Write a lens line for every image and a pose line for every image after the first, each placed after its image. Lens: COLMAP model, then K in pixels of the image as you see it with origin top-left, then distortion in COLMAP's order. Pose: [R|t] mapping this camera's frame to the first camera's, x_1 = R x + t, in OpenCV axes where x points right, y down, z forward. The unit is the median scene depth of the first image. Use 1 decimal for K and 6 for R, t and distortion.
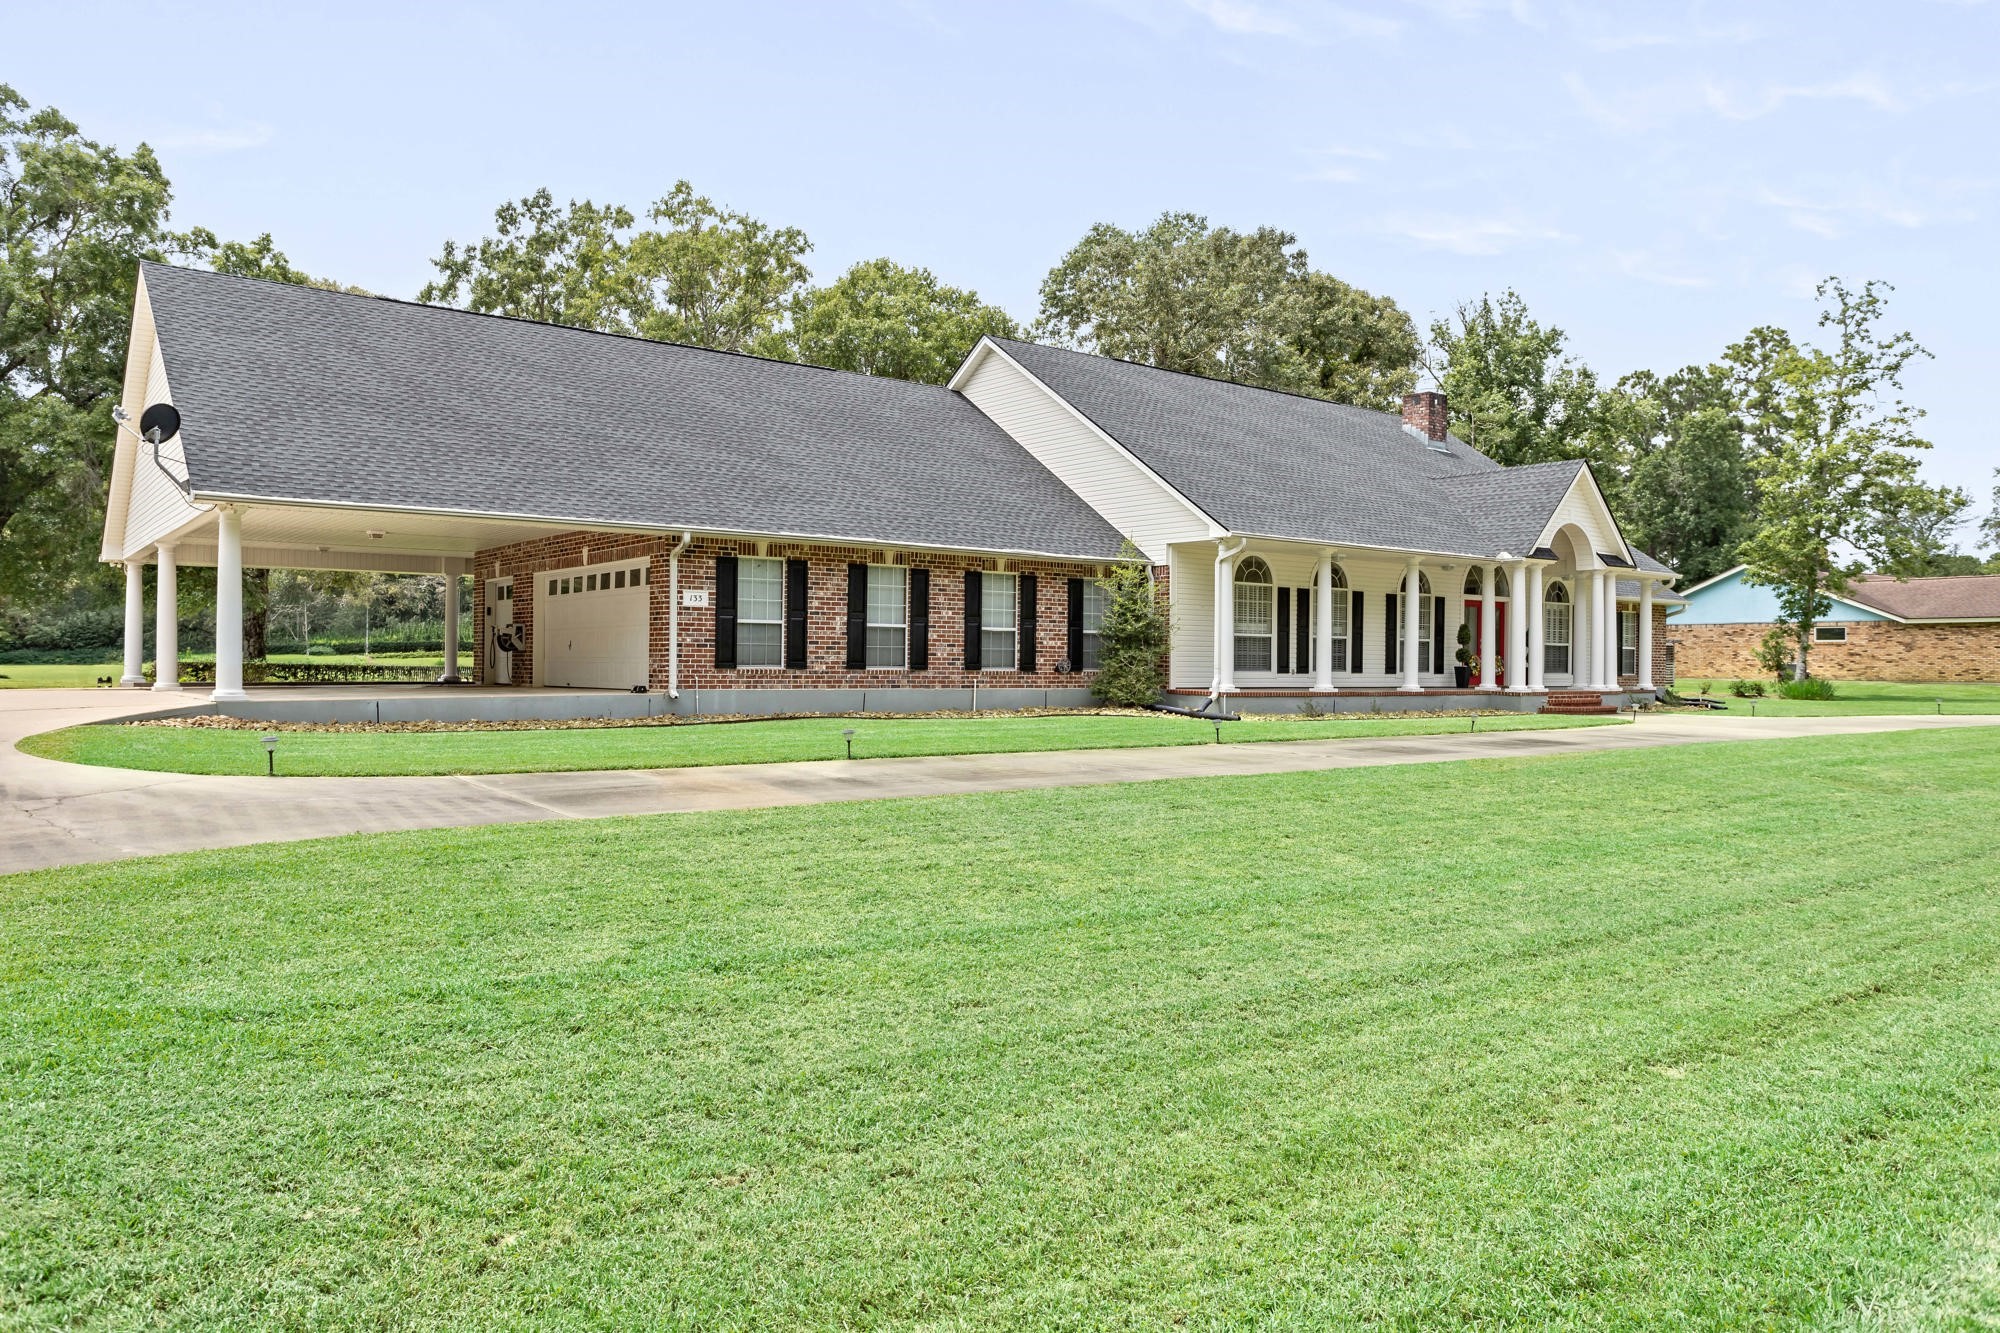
lens RADIAL K [[1354.2, 0, 987.1], [0, 1354.2, 671.3], [0, 0, 1]] dist [0.004656, 0.000180]
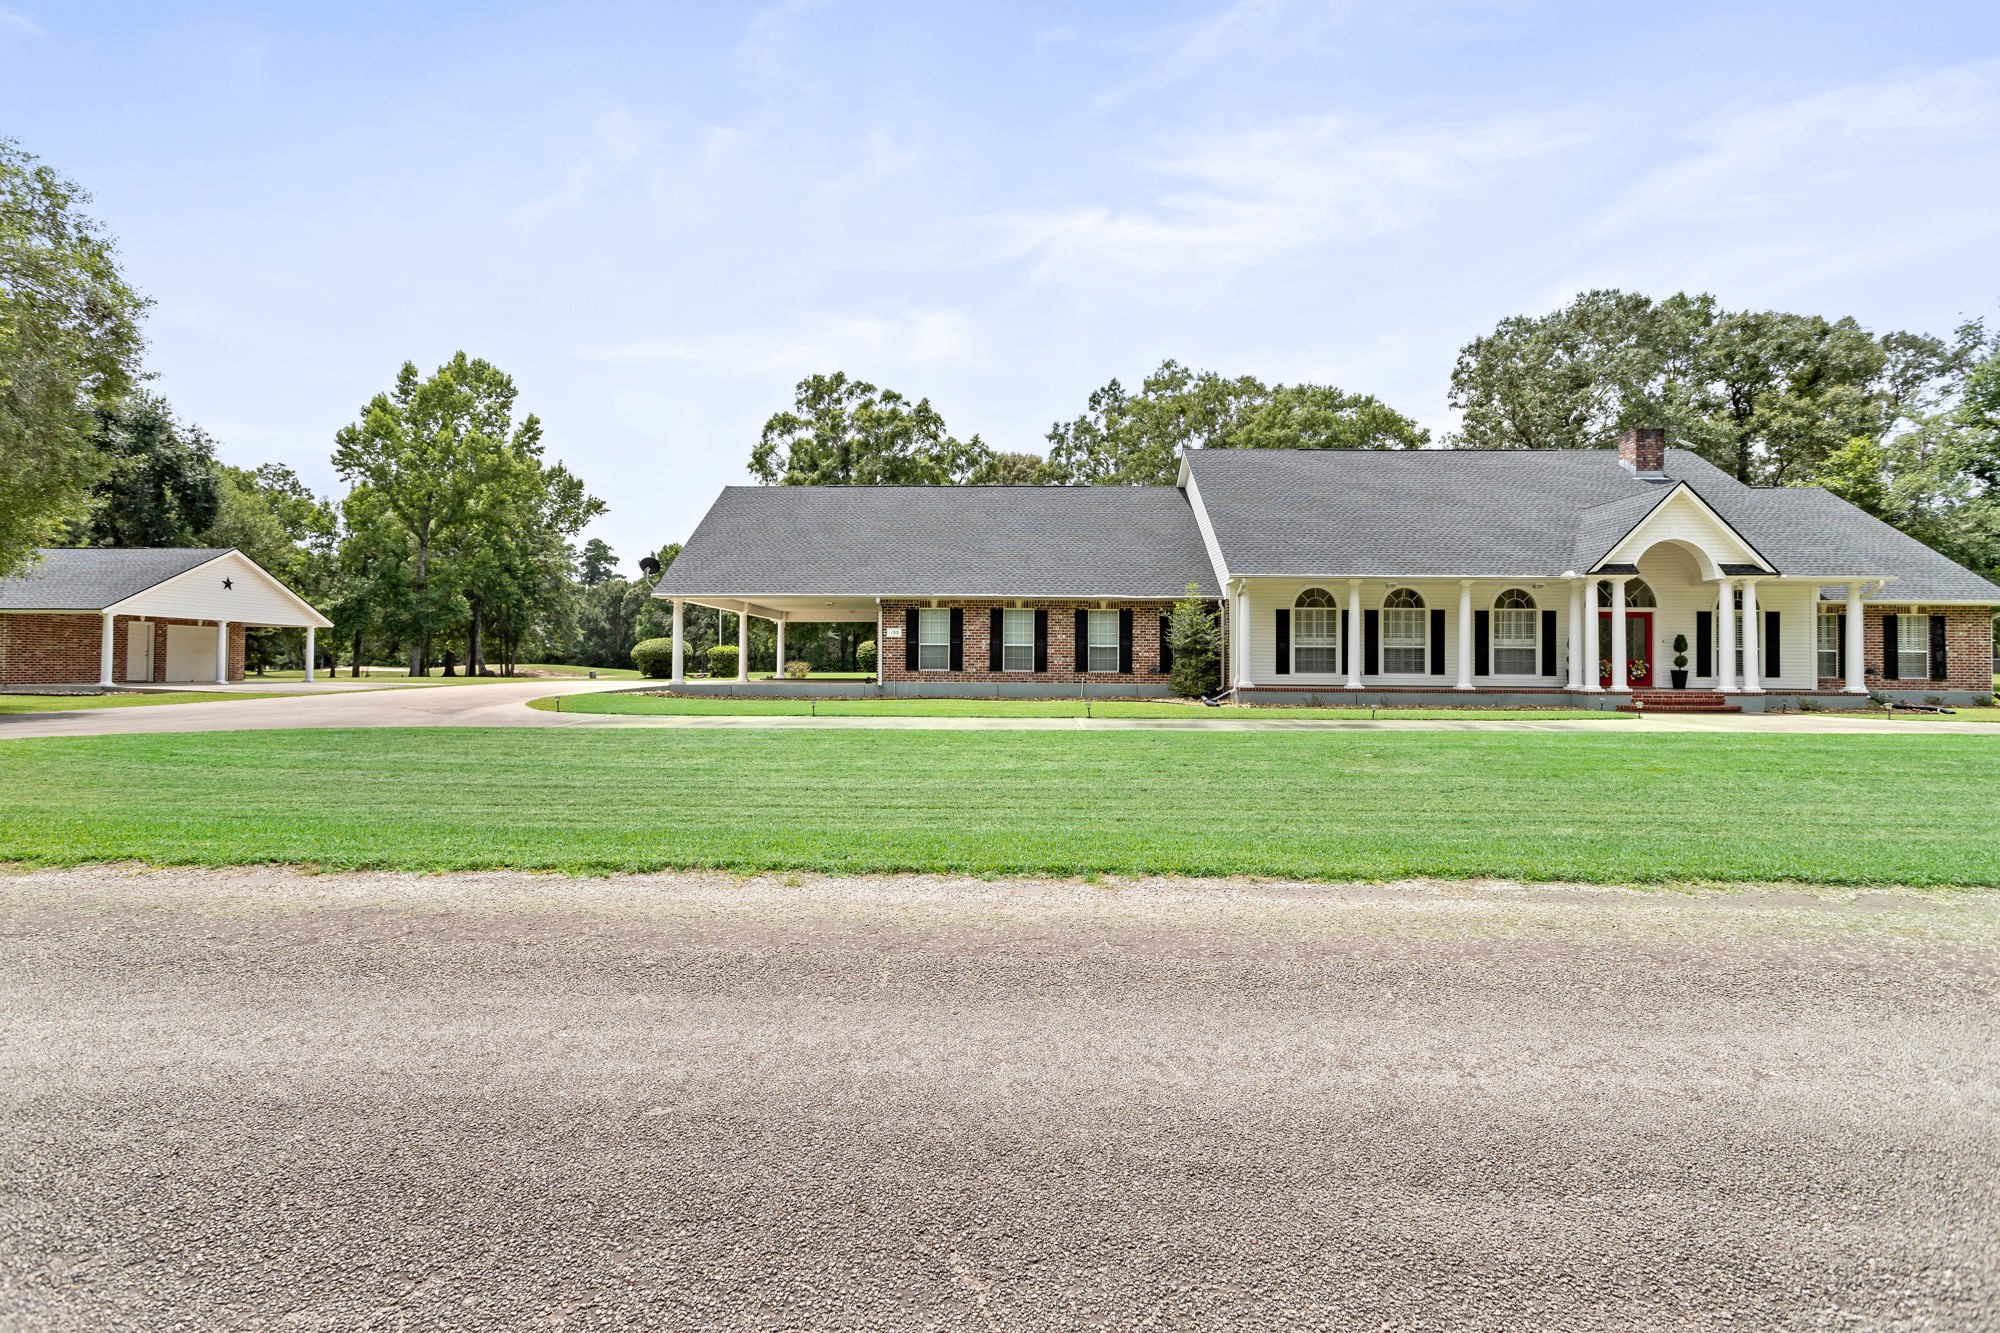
lens RADIAL K [[966.4, 0, 998.8], [0, 966.4, 648.5], [0, 0, 1]] dist [0.007728, 0.001250]
pose [[0.778110, -0.018254, -0.627862, 0.564157], [-0.003004, 0.999458, -0.032780, 0.008311], [0.628120, 0.027393, 0.777634, 0.049009]]
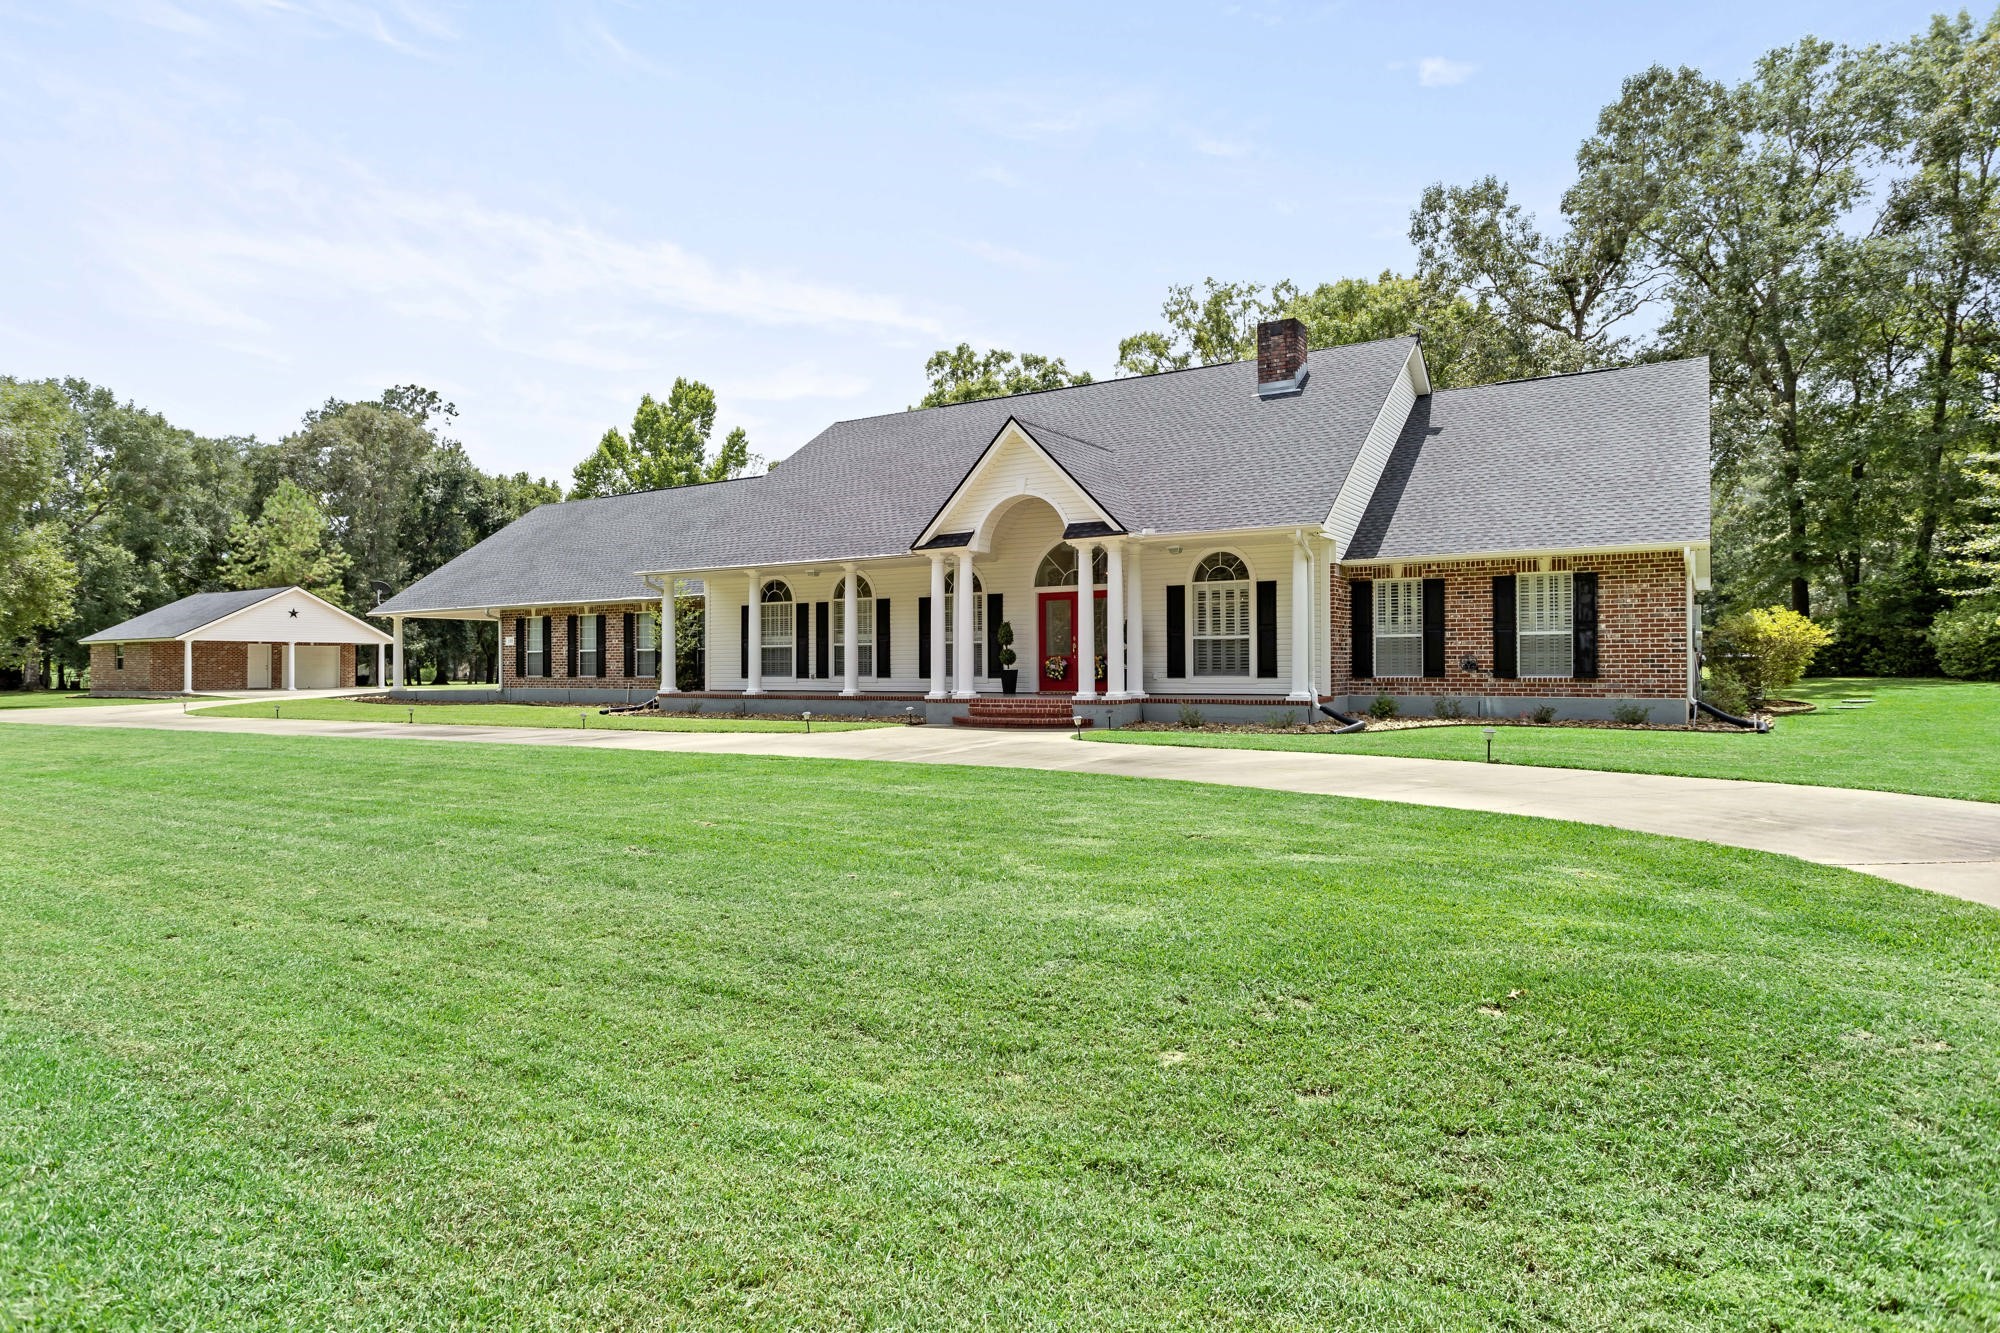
lens RADIAL K [[1165.8, 0, 983.4], [0, 1165.8, 631.6], [0, 0, 1]] dist [0.007378, 0.001777]
pose [[0.335327, -0.042267, -0.941153, 1.234307], [0.002713, 0.999032, -0.043900, 0.005897], [0.942098, 0.012167, 0.335117, 0.840010]]
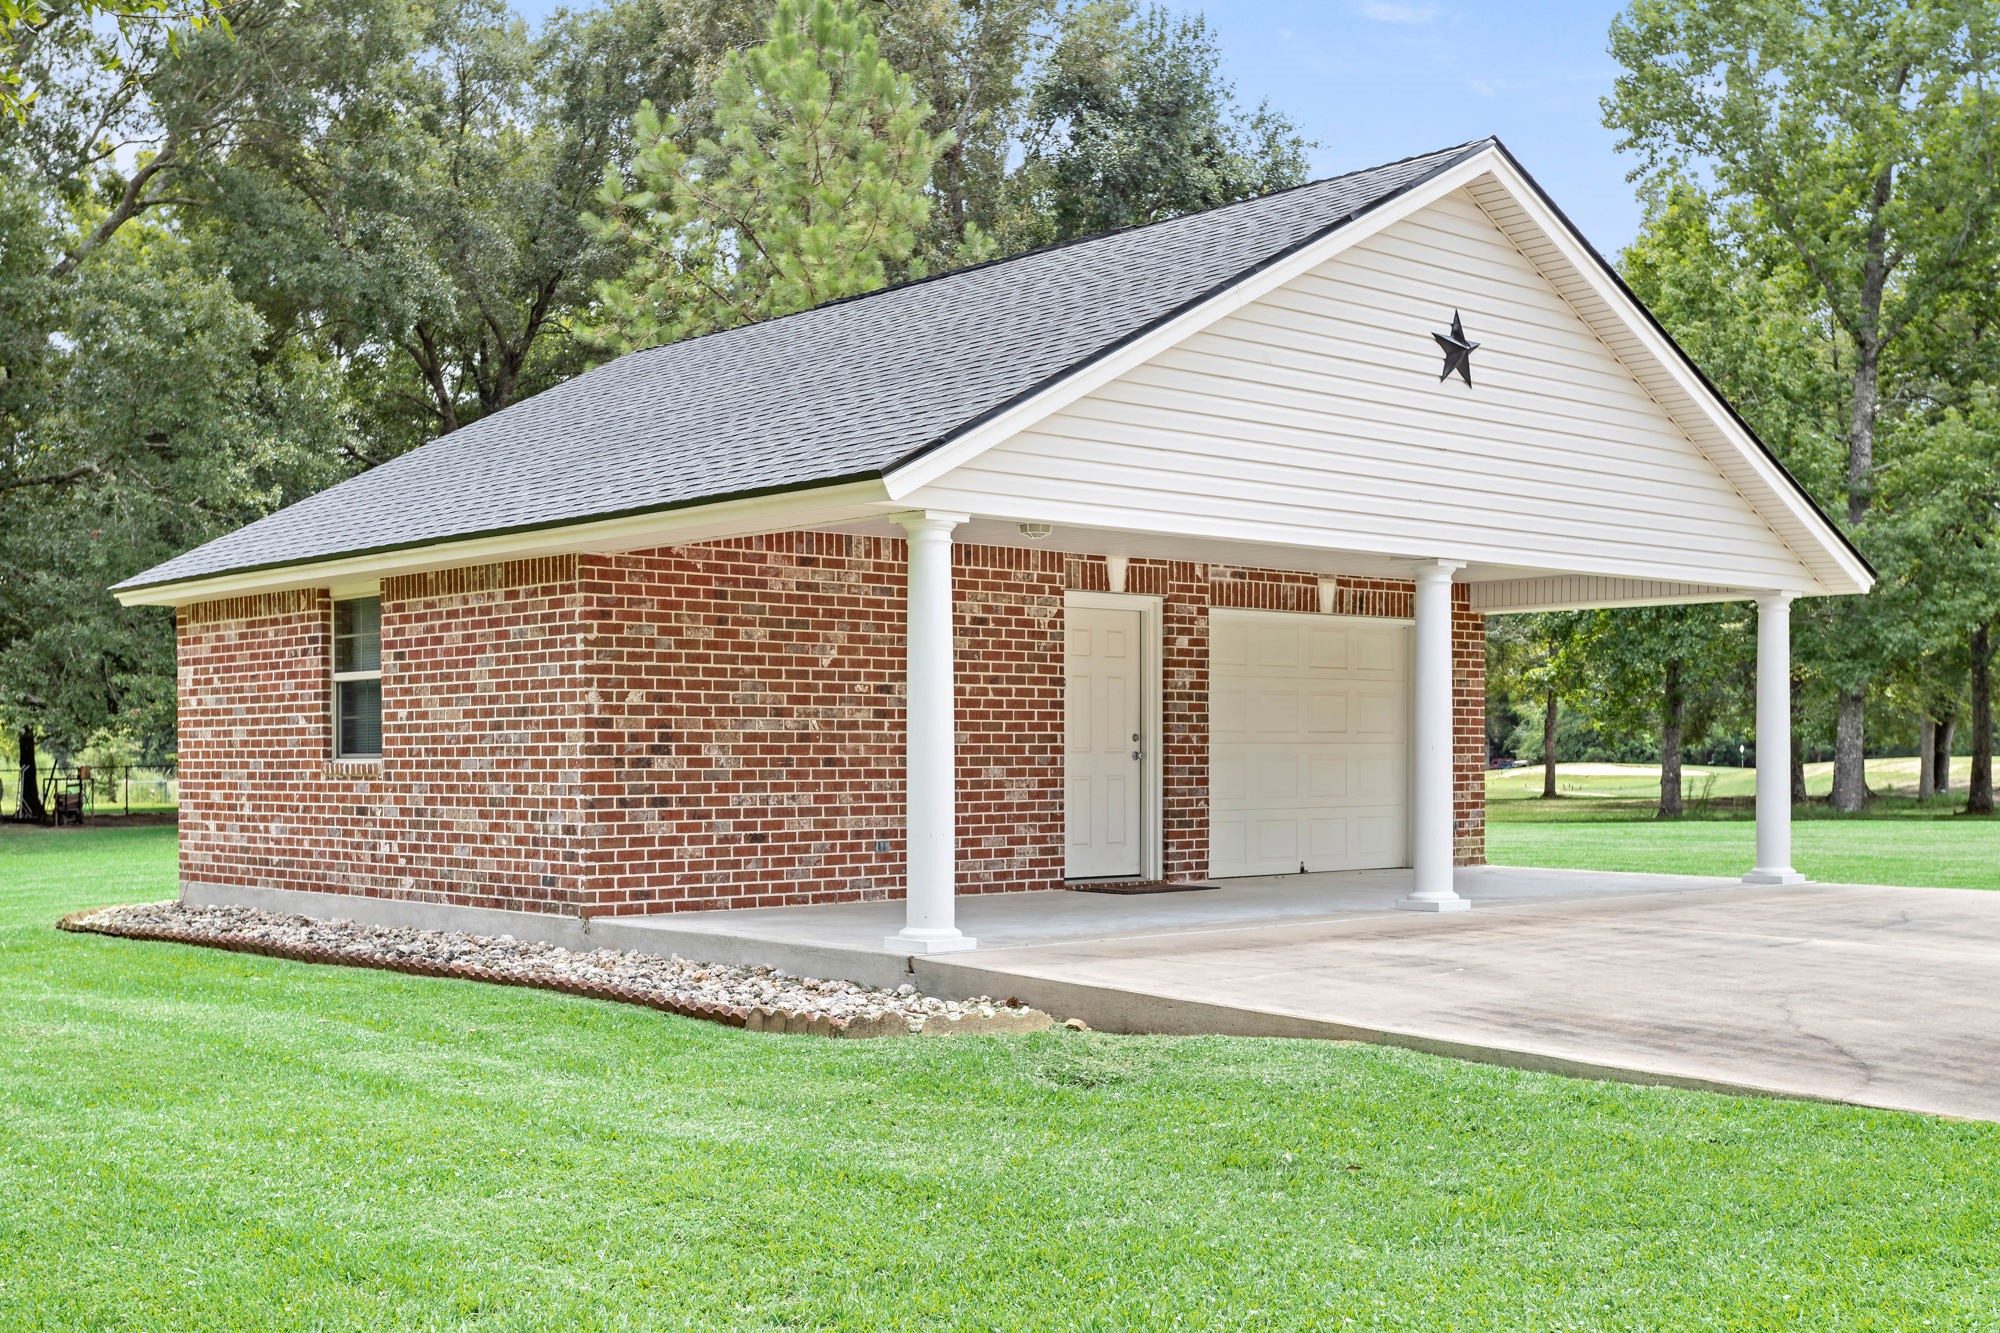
lens RADIAL K [[2252.2, 0, 1000.9], [0, 2252.2, 668.9], [0, 0, 1]] dist [-0.017187, 0.000000]
pose [[0.083766, -0.049888, -0.995236, -0.509201], [-0.002429, 0.998733, -0.050268, -0.014349], [0.996482, 0.006628, 0.083539, 0.253097]]
